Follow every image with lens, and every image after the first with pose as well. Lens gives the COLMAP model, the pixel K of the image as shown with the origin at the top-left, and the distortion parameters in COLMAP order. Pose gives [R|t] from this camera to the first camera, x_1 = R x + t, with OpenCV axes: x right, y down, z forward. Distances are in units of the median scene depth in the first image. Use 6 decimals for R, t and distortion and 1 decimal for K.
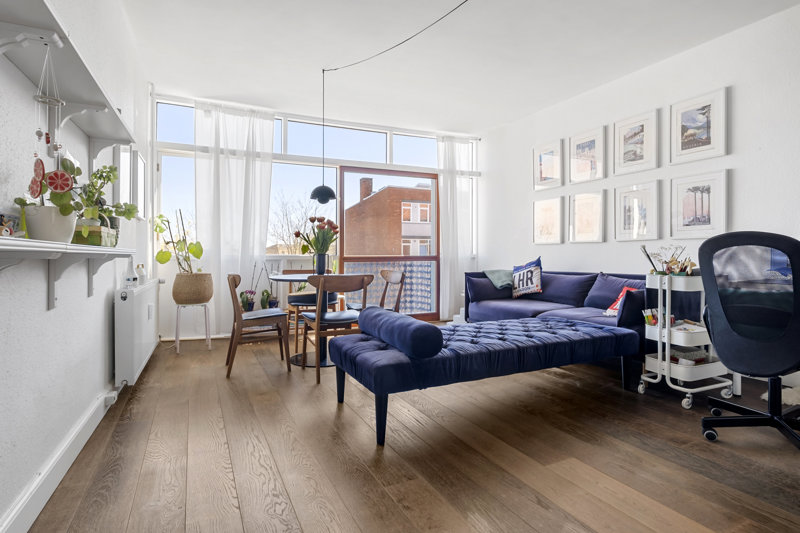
lens RADIAL K [[428.4, 0, 400.0], [0, 428.4, 266.5], [0, 0, 1]] dist [-0.001368, -0.000108]
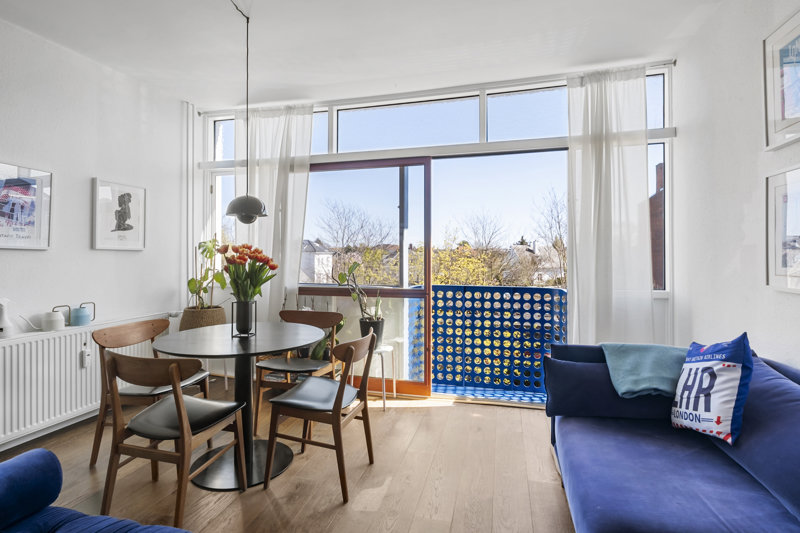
lens RADIAL K [[413.2, 0, 399.4], [0, 413.2, 255.0], [0, 0, 1]] dist [0.001770, 0.000020]
pose [[0.762387, 0.003665, -0.647111, 0.324292], [-0.016941, 0.999754, -0.014297, -0.076729], [0.646900, 0.021863, 0.762262, 0.547535]]
